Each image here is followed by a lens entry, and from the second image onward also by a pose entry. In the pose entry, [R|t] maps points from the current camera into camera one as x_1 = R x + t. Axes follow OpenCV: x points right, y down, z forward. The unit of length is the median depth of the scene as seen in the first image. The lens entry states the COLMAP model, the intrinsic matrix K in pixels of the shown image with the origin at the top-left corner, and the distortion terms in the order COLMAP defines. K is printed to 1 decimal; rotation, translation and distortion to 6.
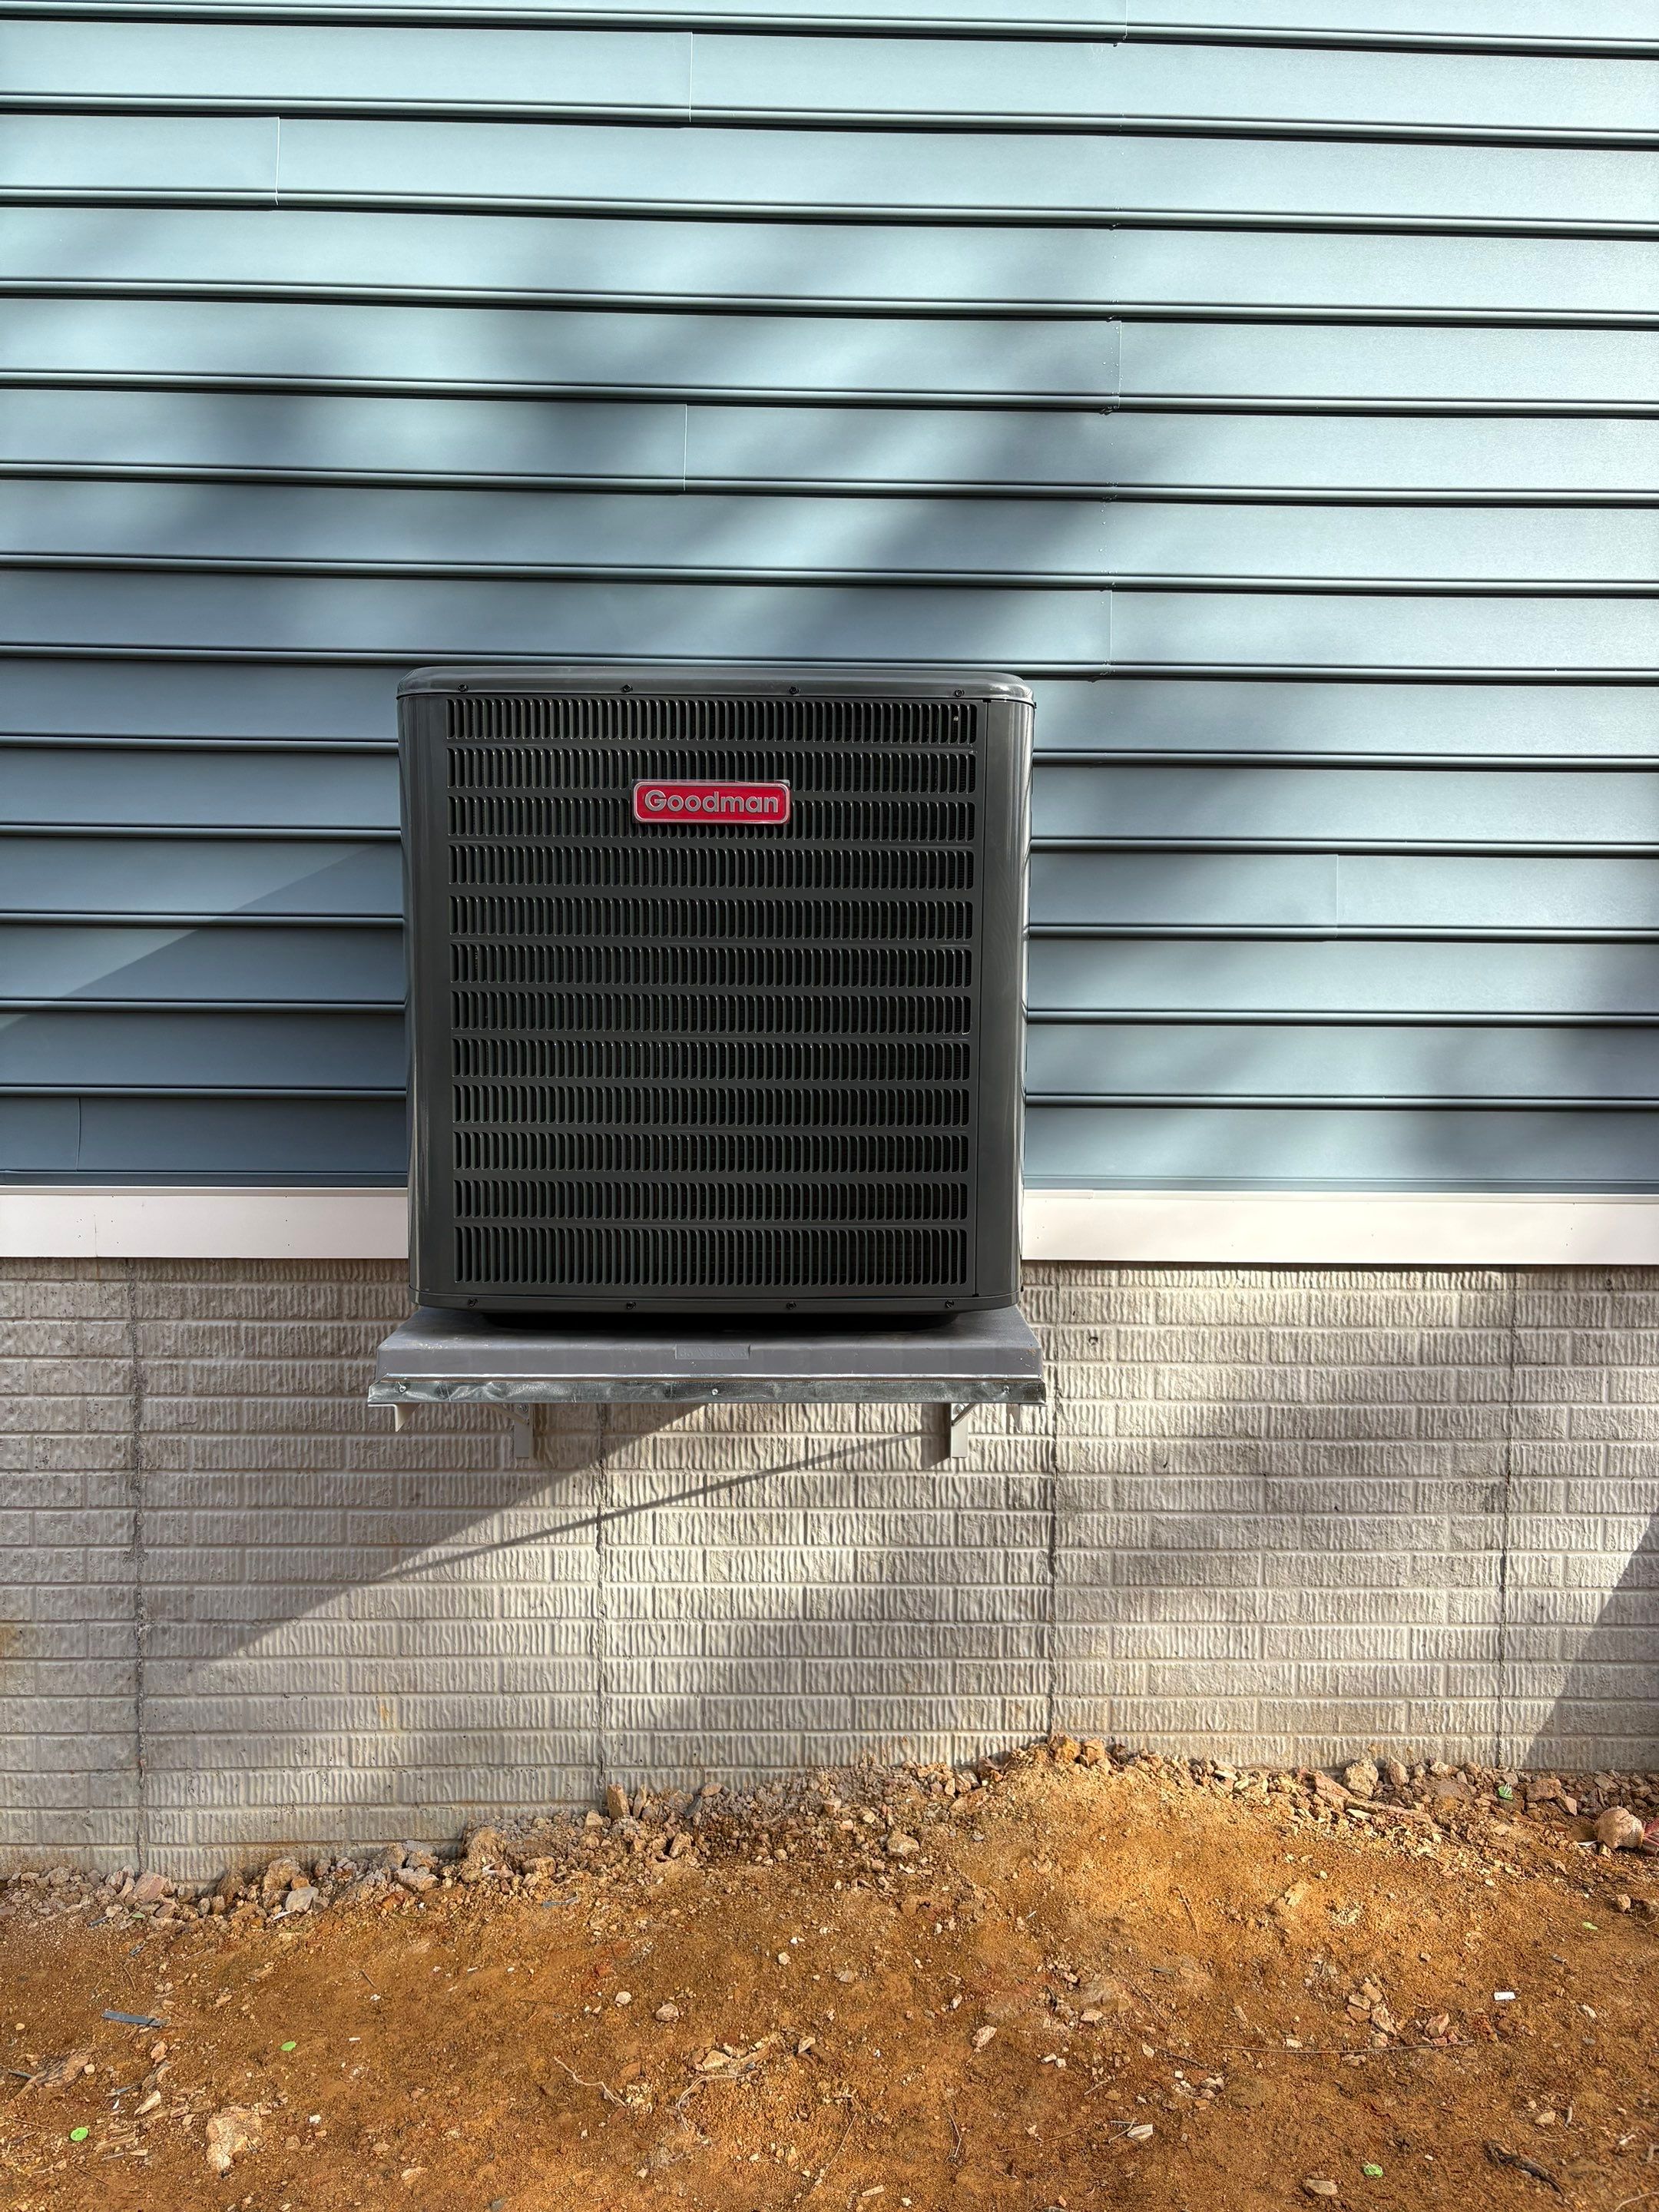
lens RADIAL K [[1703.2, 0, 860.4], [0, 1703.2, 1105.8], [0, 0, 1]] dist [0.078017, -0.071104]
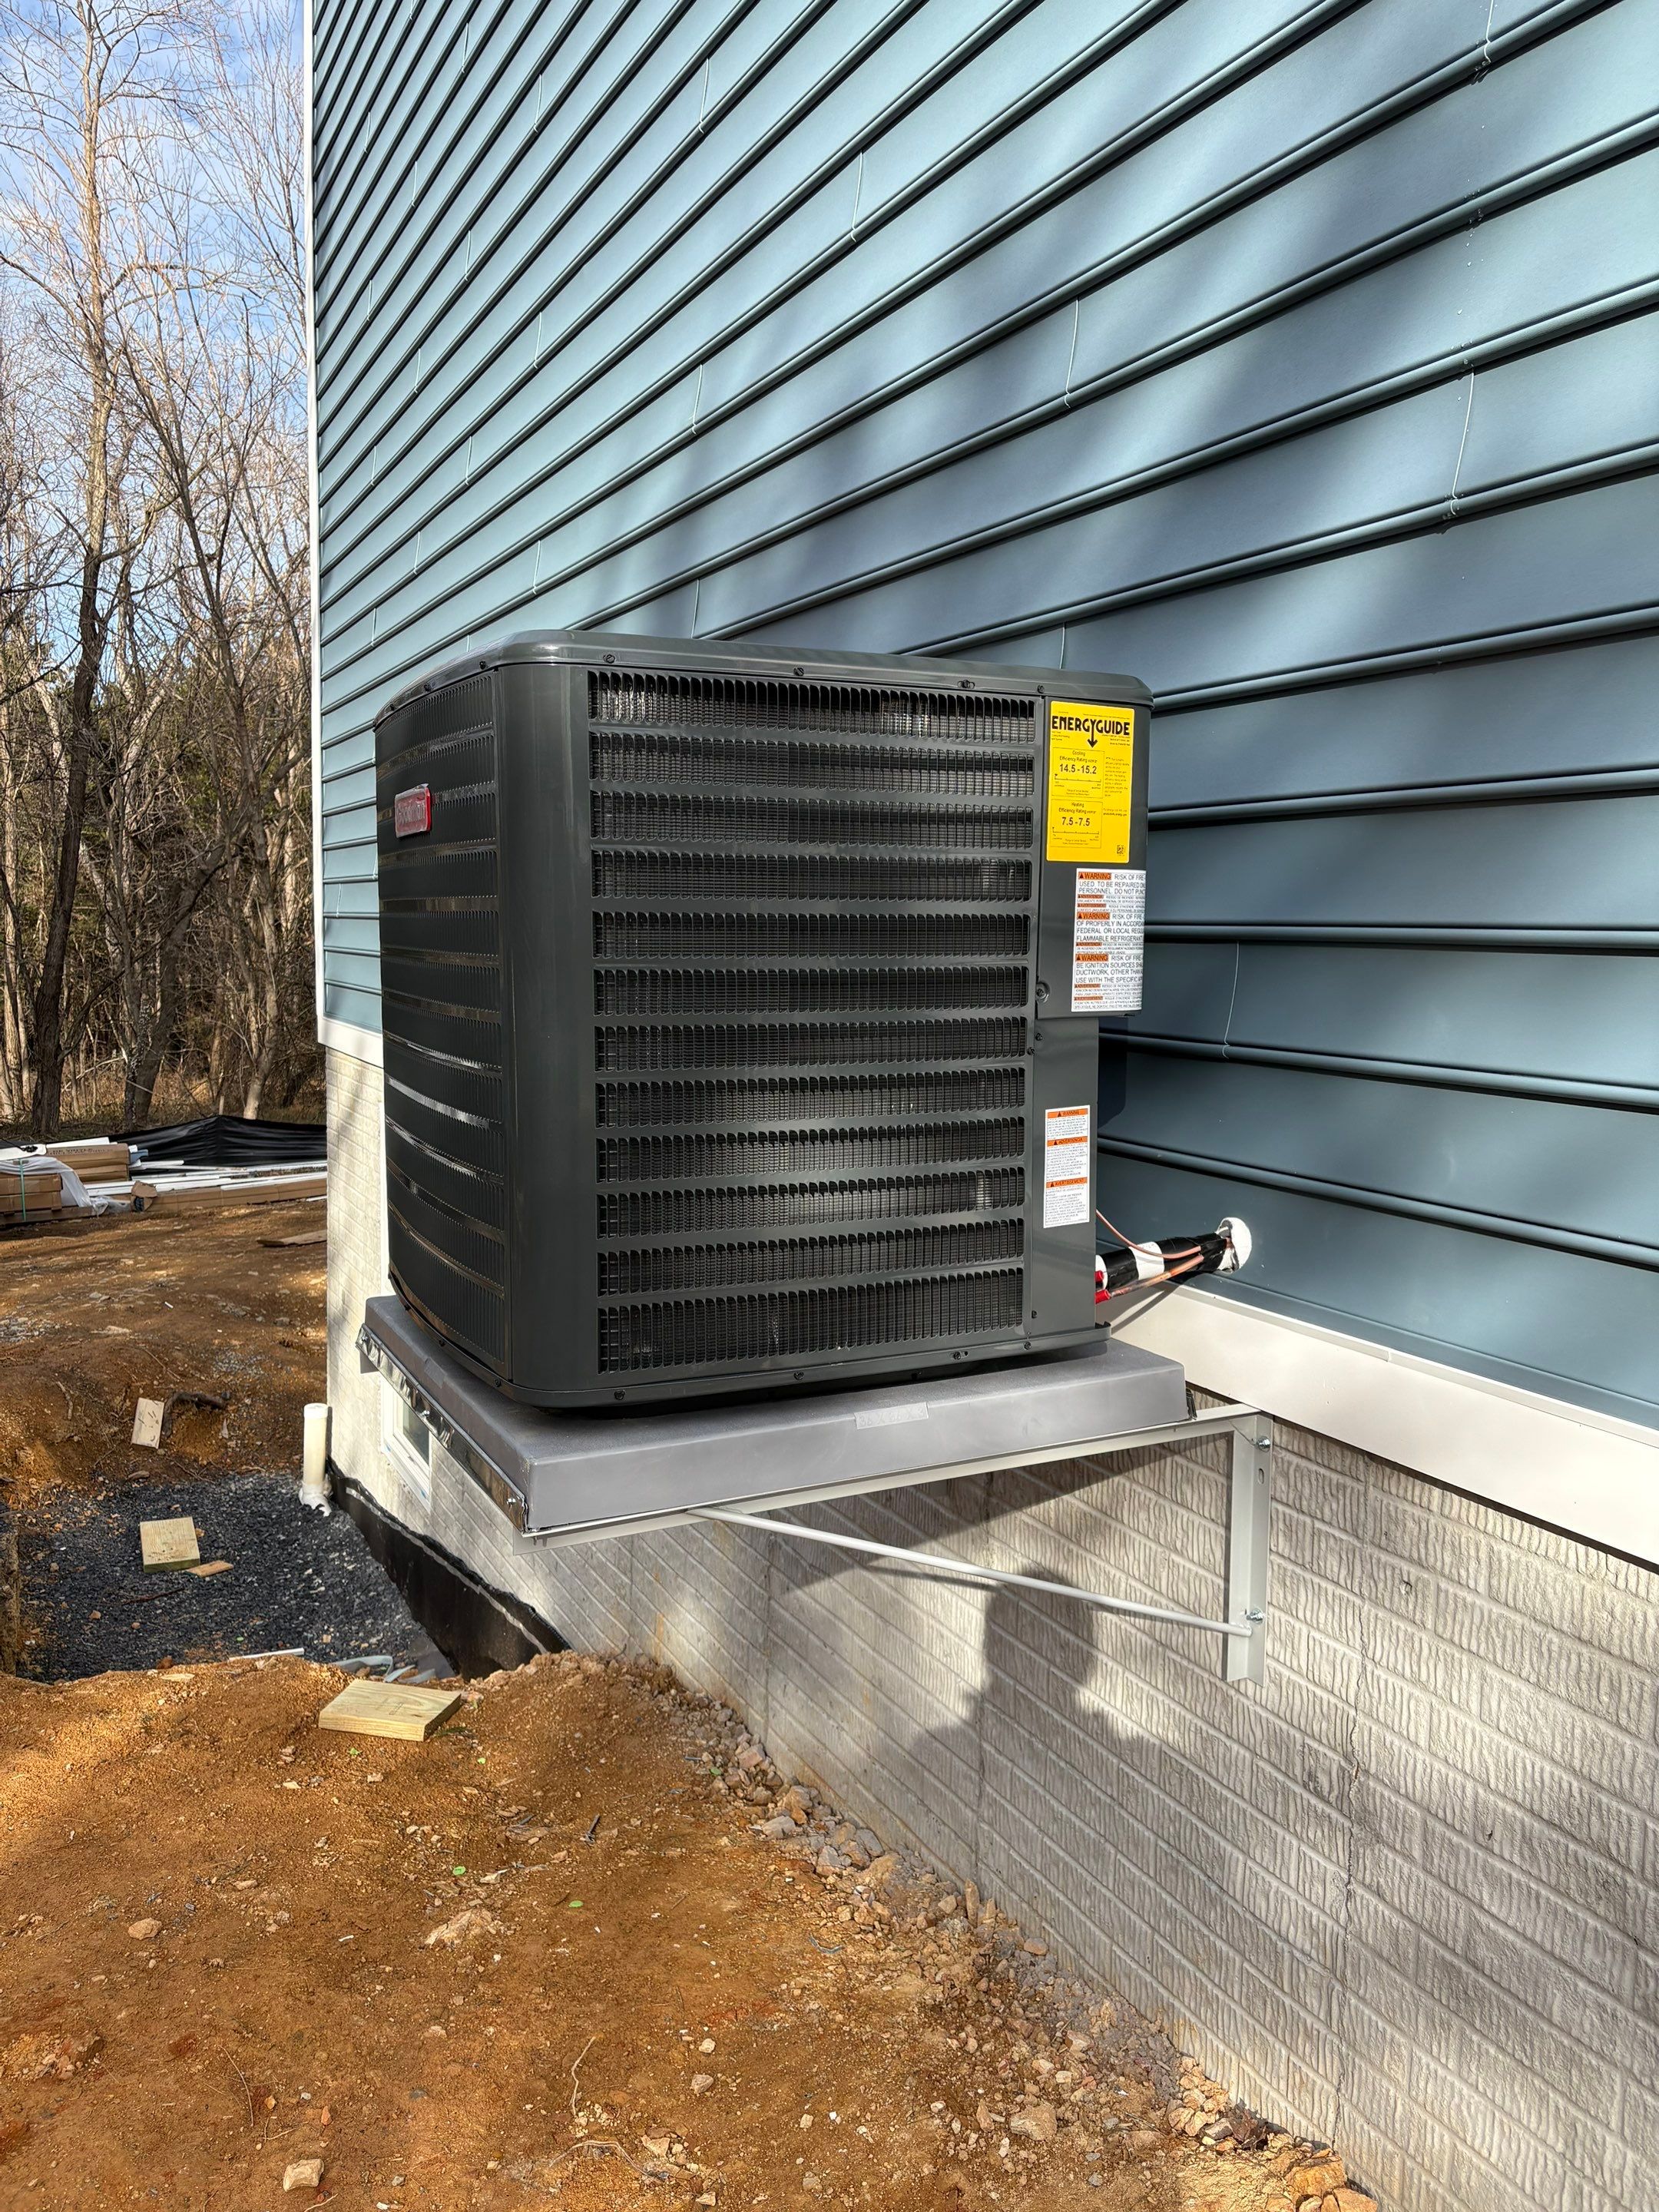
lens RADIAL K [[1703.2, 0, 860.4], [0, 1703.2, 1105.8], [0, 0, 1]] dist [0.078017, -0.071104]
pose [[0.436498, 0.096411, -0.894525, 0.603280], [-0.086903, 0.994111, 0.064738, -0.063785], [0.895498, 0.049479, 0.442306, 0.528720]]
